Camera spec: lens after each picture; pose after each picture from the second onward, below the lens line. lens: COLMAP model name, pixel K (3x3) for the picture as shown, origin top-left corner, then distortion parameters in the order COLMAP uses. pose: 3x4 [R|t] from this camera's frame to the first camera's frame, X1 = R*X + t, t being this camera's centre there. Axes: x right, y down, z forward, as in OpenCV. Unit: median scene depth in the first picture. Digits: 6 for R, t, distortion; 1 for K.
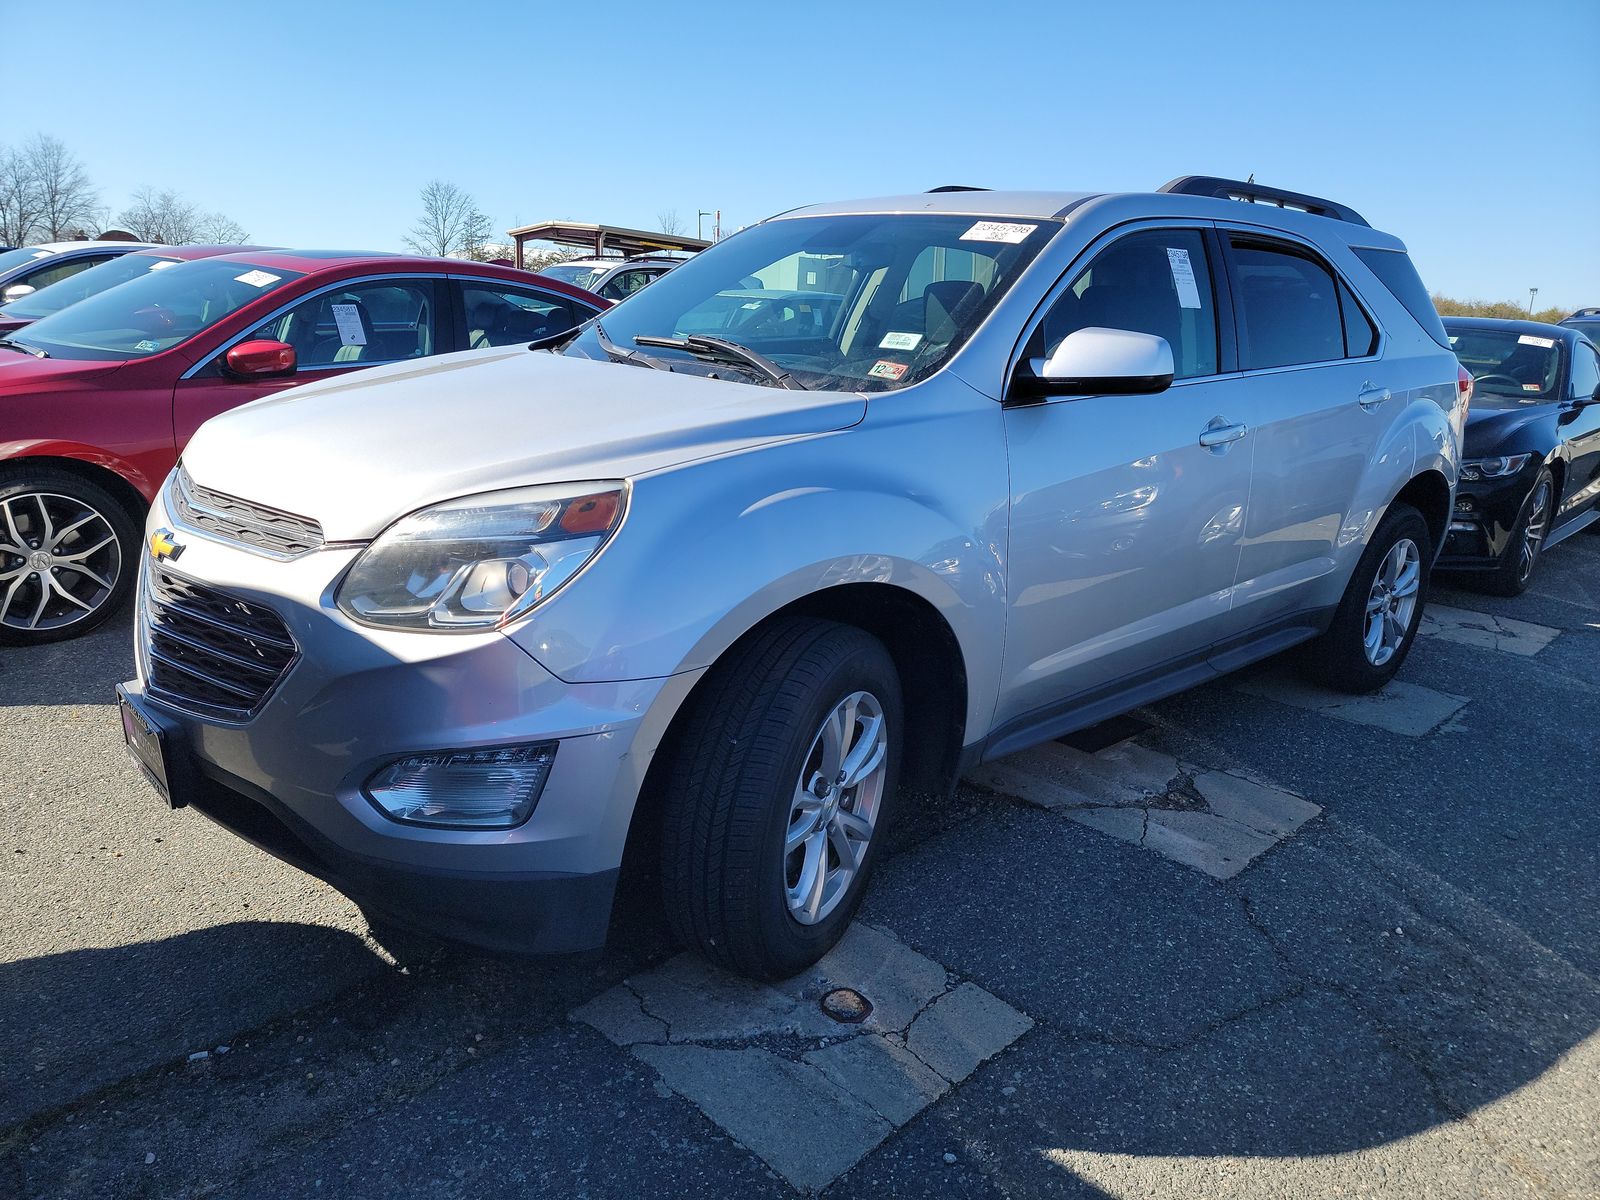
lens RADIAL K [[1137.3, 0, 793.6], [0, 1137.3, 607.1], [0, 0, 1]] dist [0.056068, -0.040821]
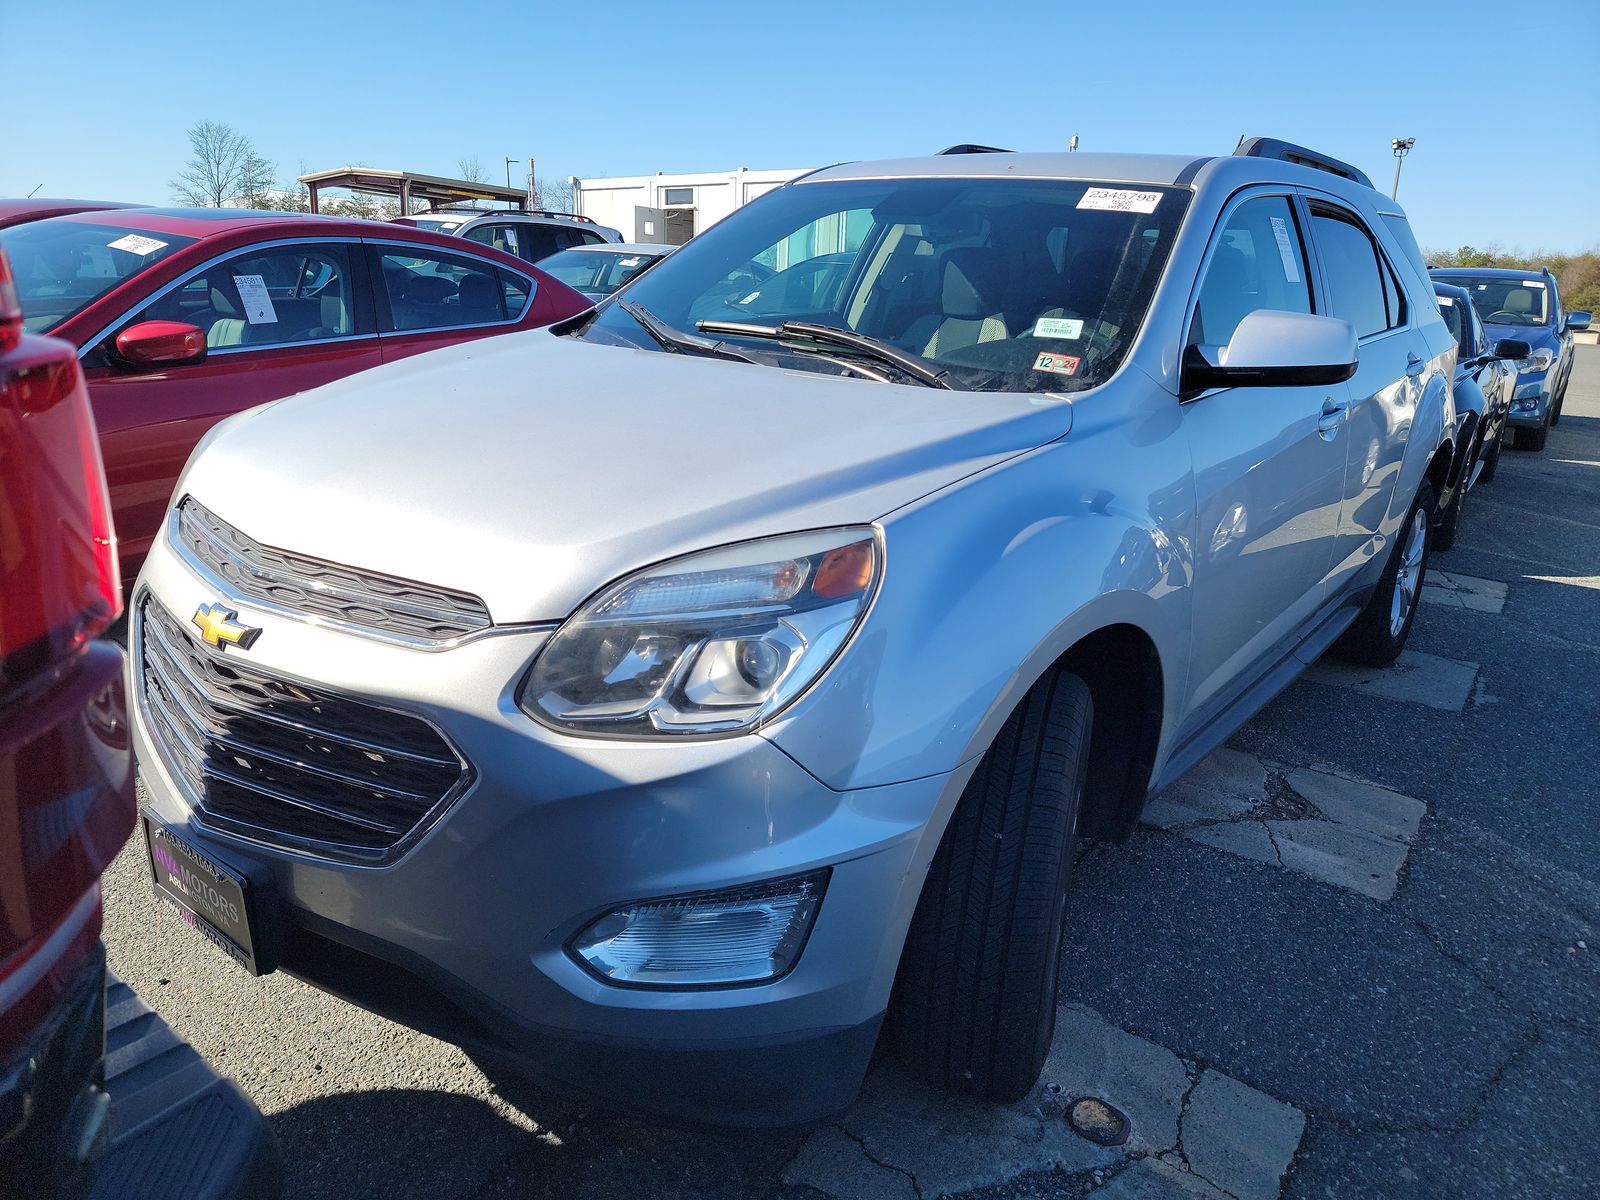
lens RADIAL K [[1137.3, 0, 801.9], [0, 1137.3, 584.4], [0, 0, 1]] dist [0.056068, -0.040821]
pose [[0.986040, -0.049755, 0.158903, -0.256634], [0.046351, 0.998611, 0.025059, -0.072715], [-0.159929, -0.017344, 0.986976, 0.177250]]
